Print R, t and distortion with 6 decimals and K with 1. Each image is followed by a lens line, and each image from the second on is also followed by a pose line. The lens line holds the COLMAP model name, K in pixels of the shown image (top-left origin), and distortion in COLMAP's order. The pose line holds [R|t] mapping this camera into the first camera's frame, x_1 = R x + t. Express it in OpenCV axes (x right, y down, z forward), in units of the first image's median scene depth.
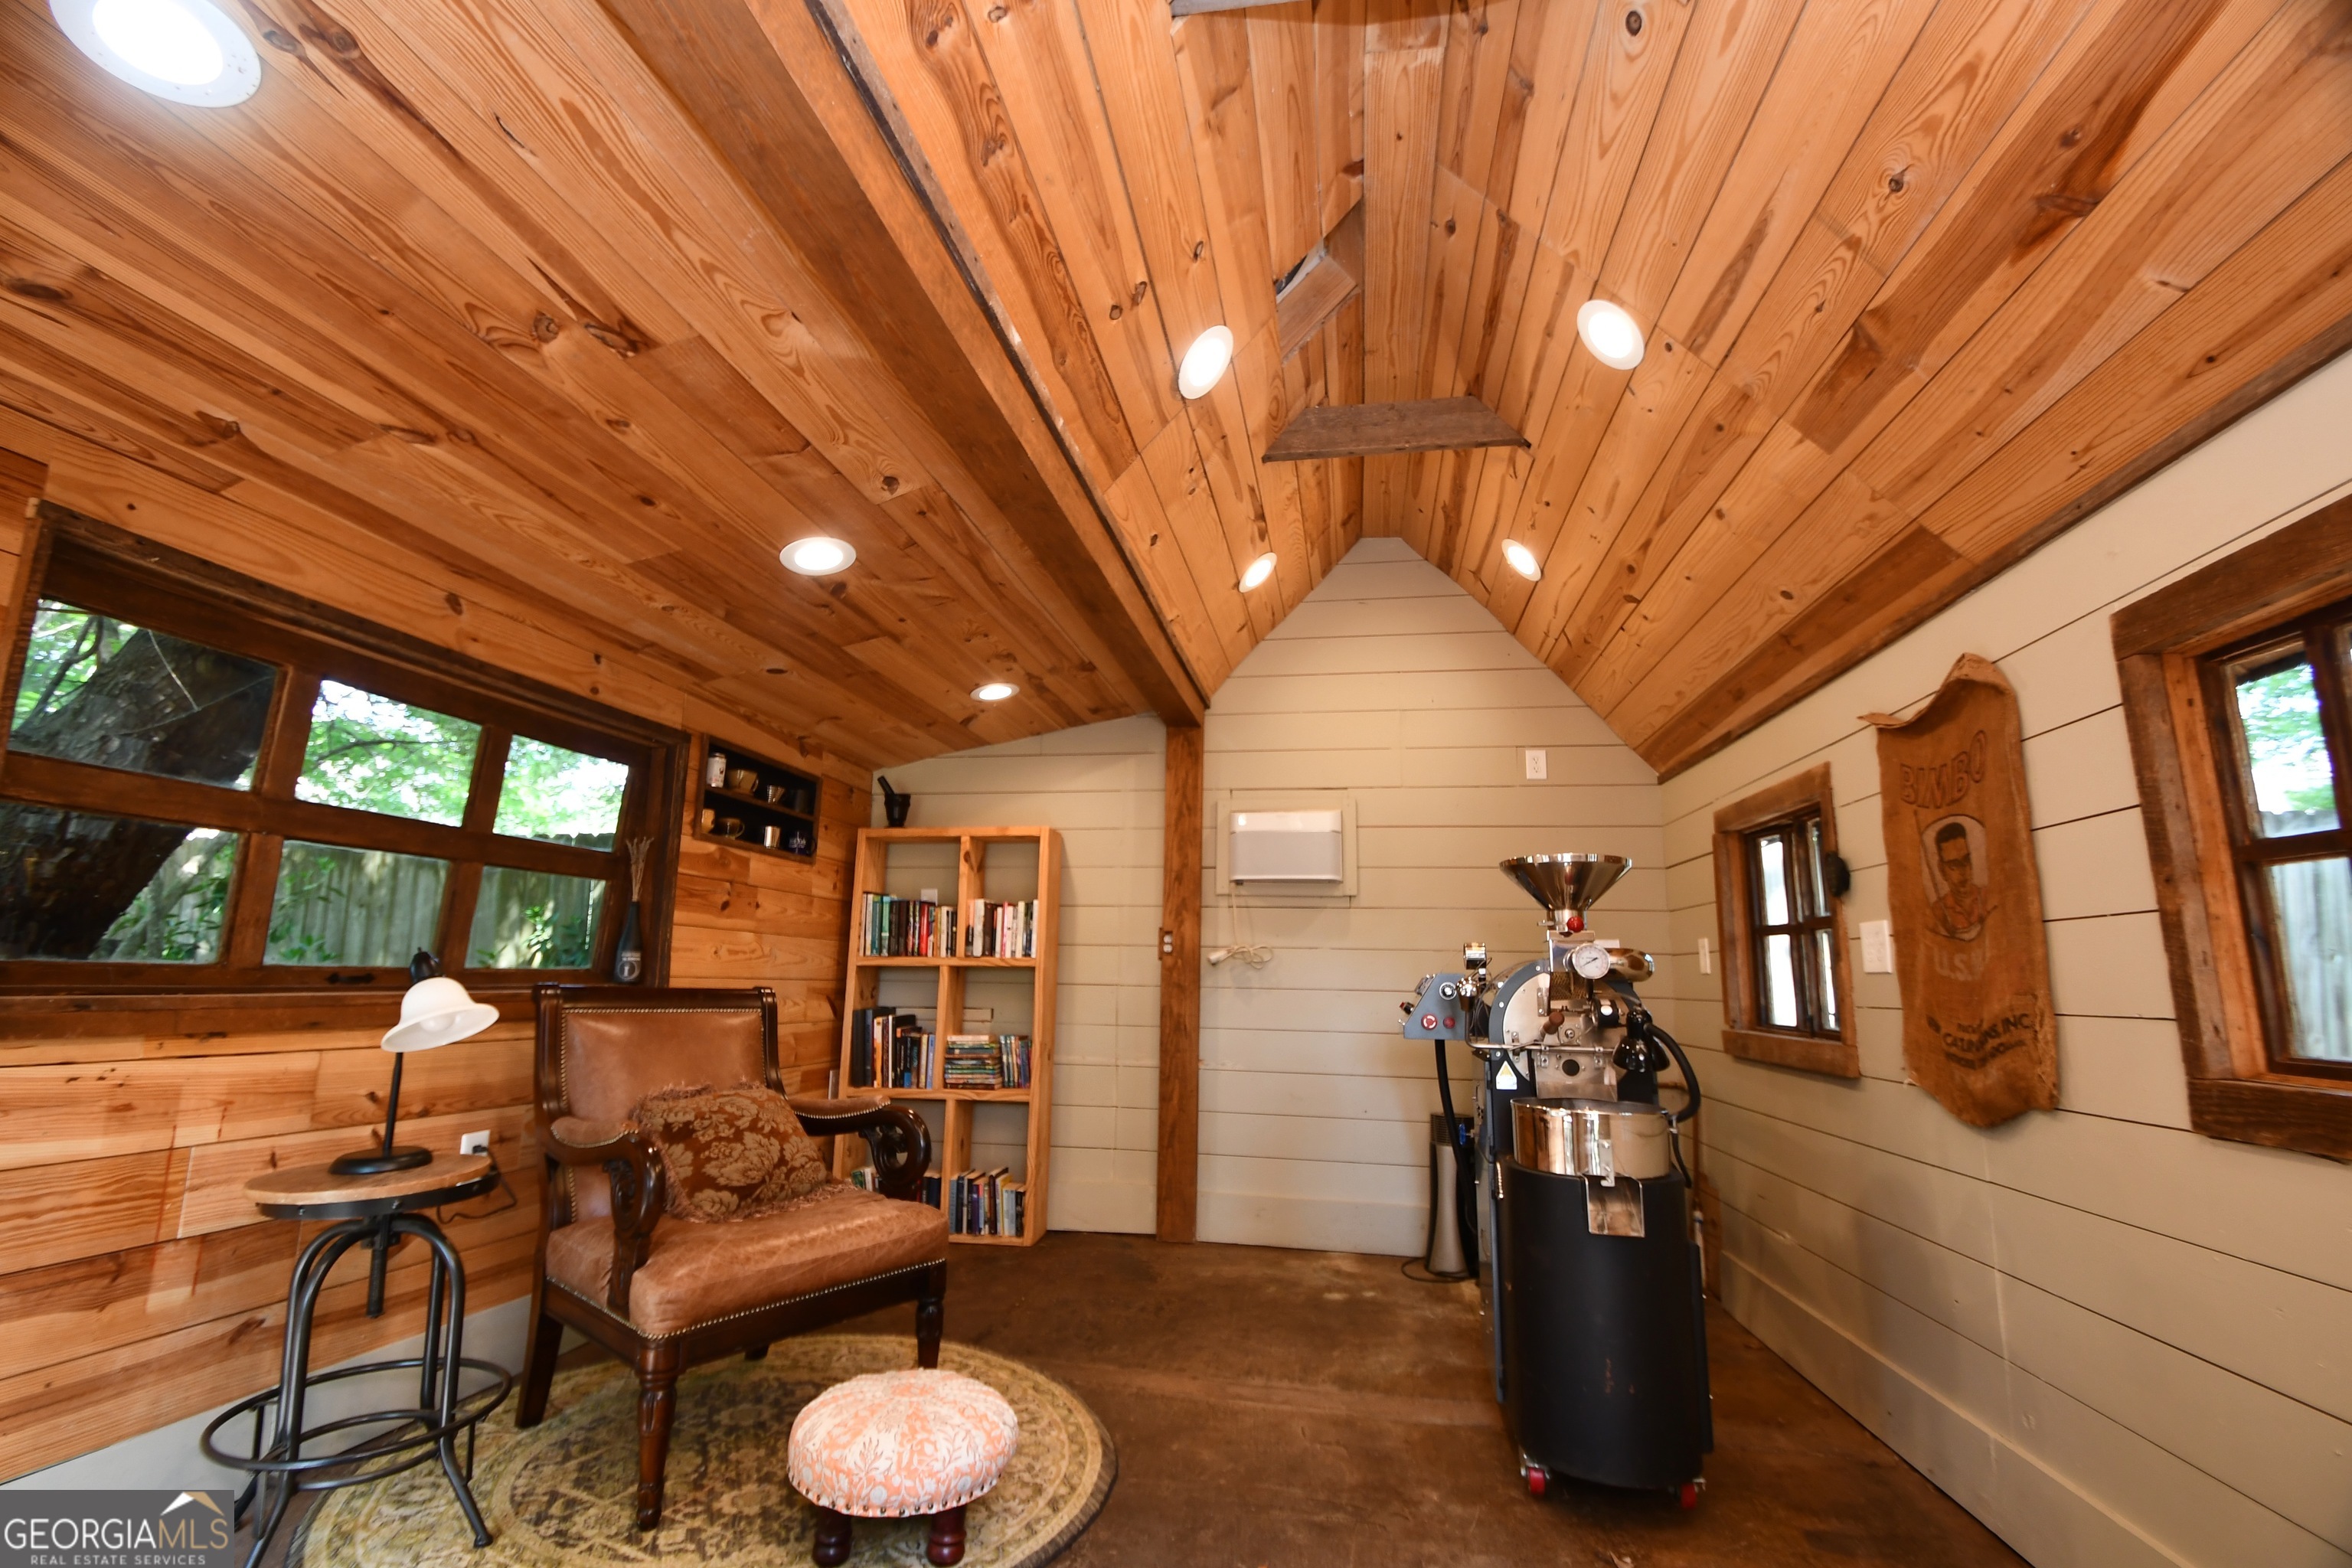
lens RADIAL K [[1033.6, 0, 1172.8], [0, 1033.6, 788.8], [0, 0, 1]] dist [0.007454, -0.012966]
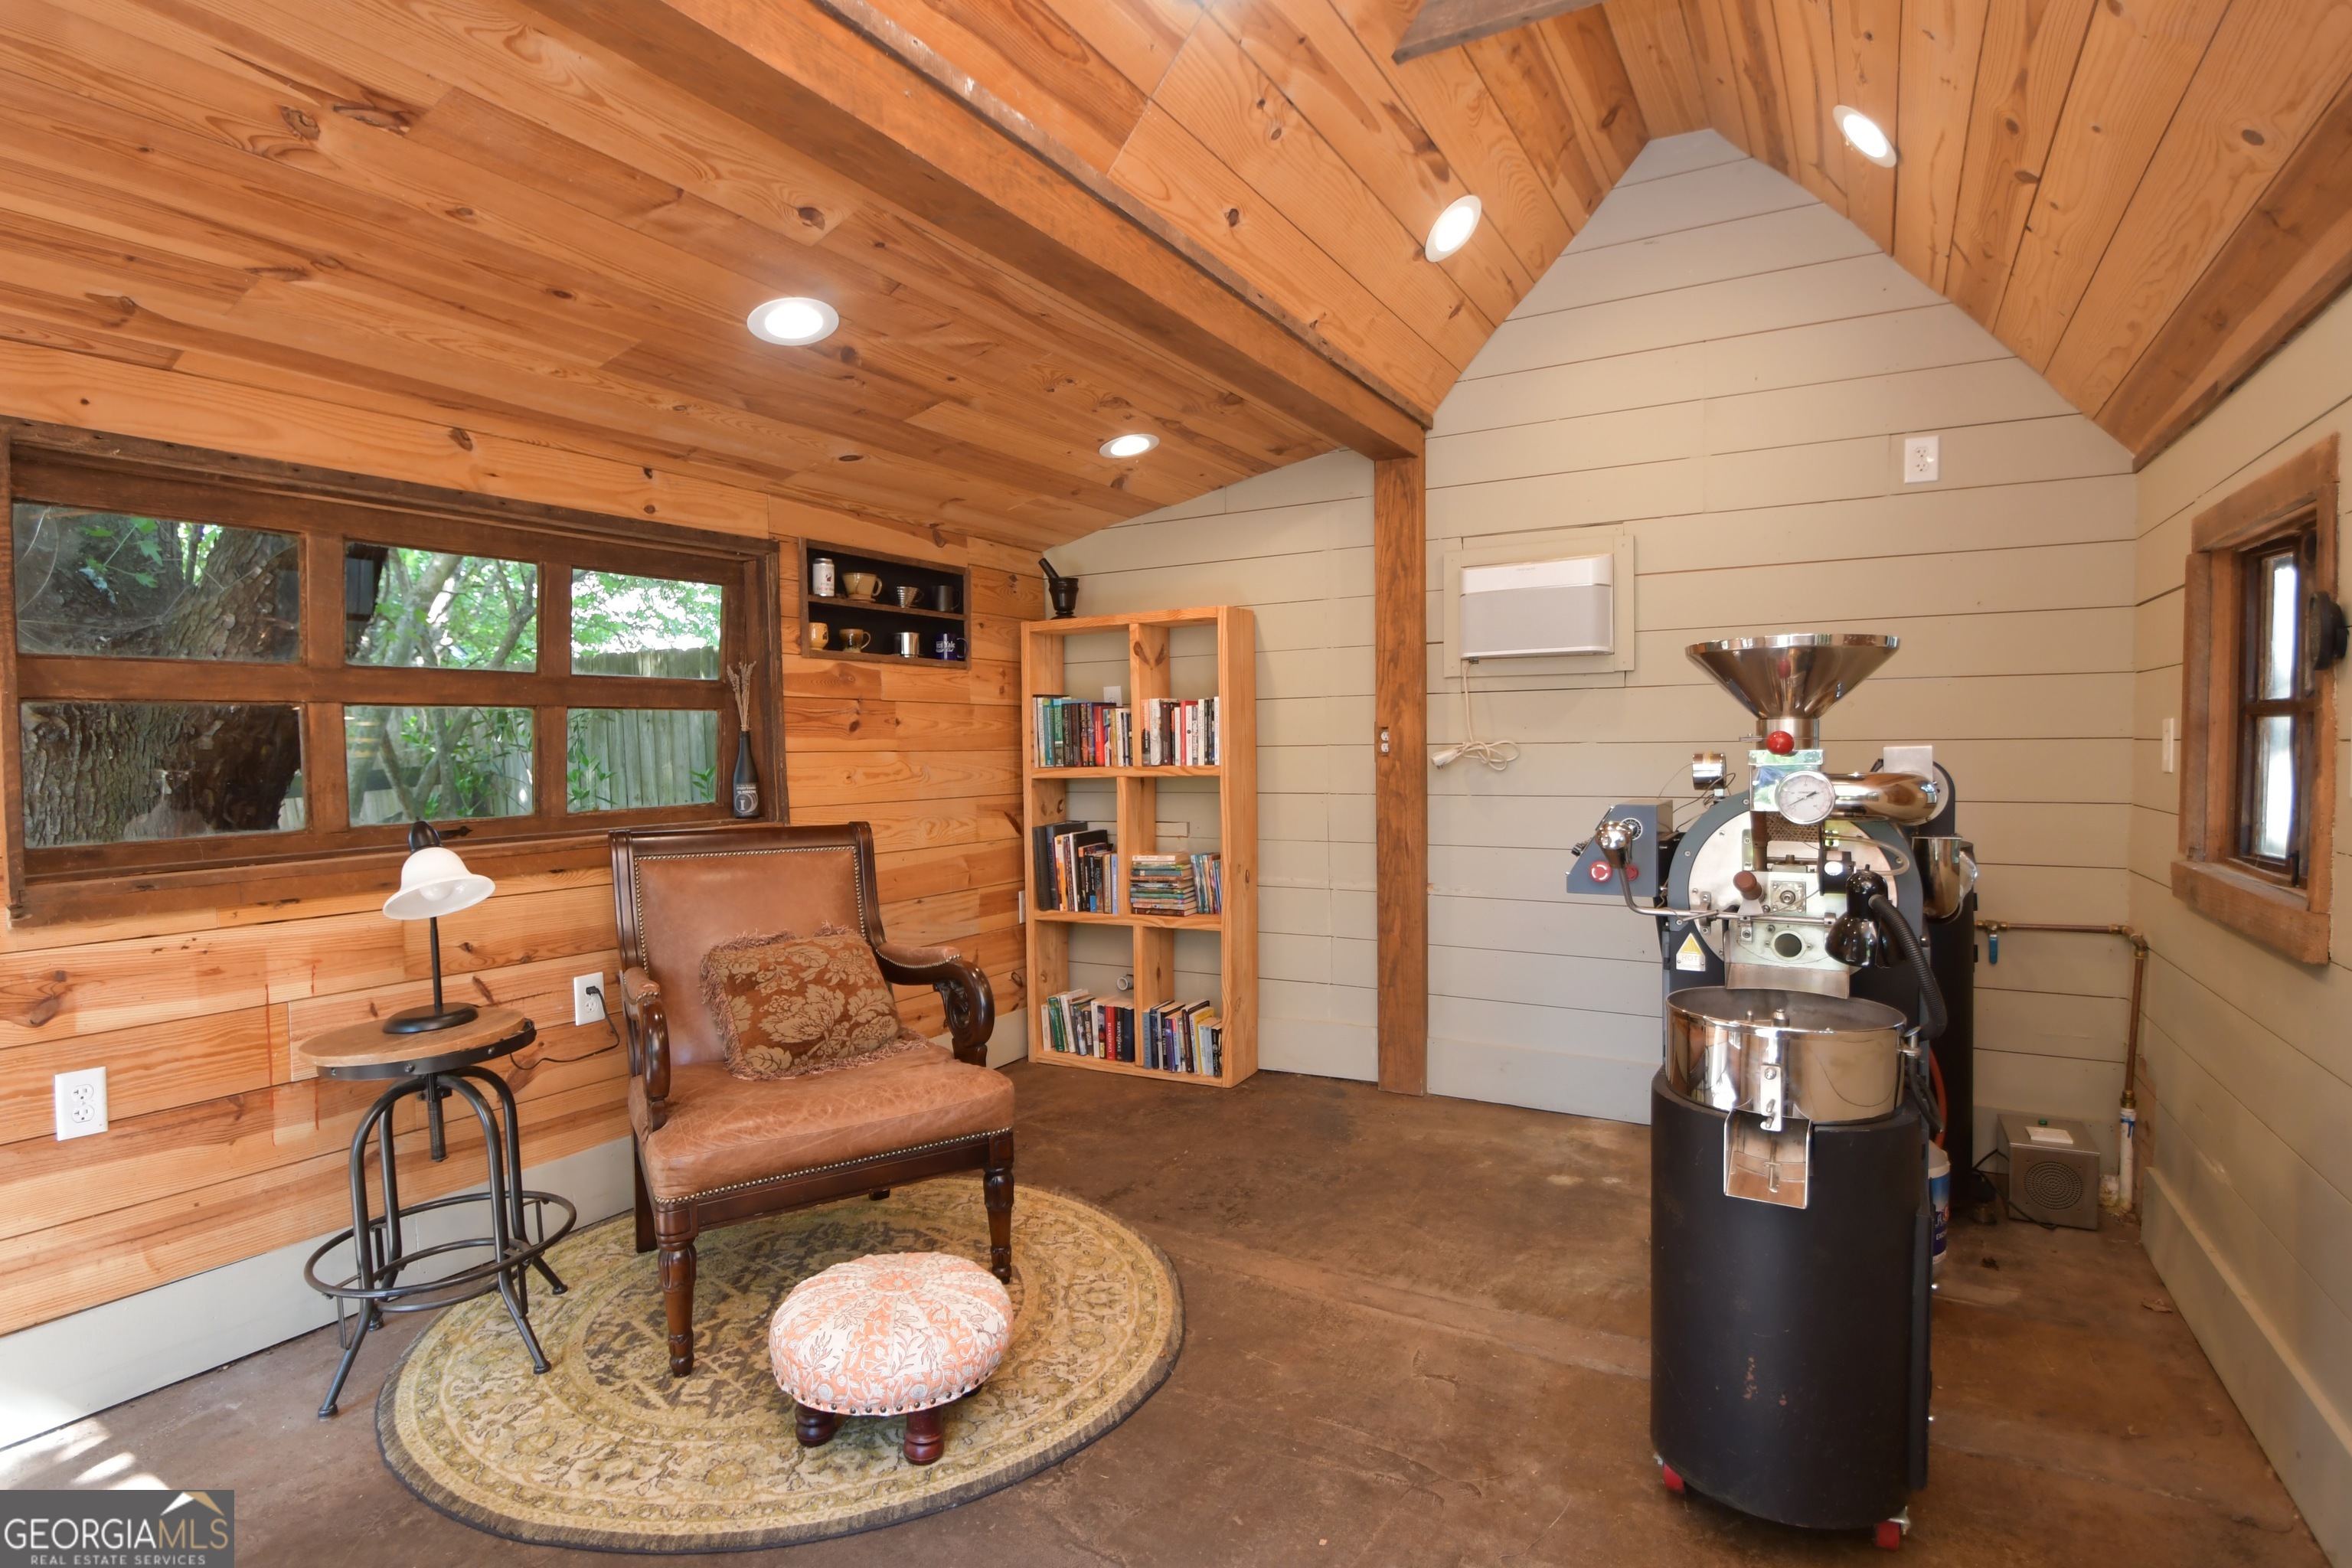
lens RADIAL K [[1198.4, 0, 1160.5], [0, 1198.4, 788.4], [0, 0, 1]] dist [-0.006063, -0.012544]
pose [[0.937697, -0.019346, -0.346915, 0.246145], [0.094052, 0.975306, 0.199829, -0.025495], [0.334483, -0.220007, 0.916361, 0.145399]]
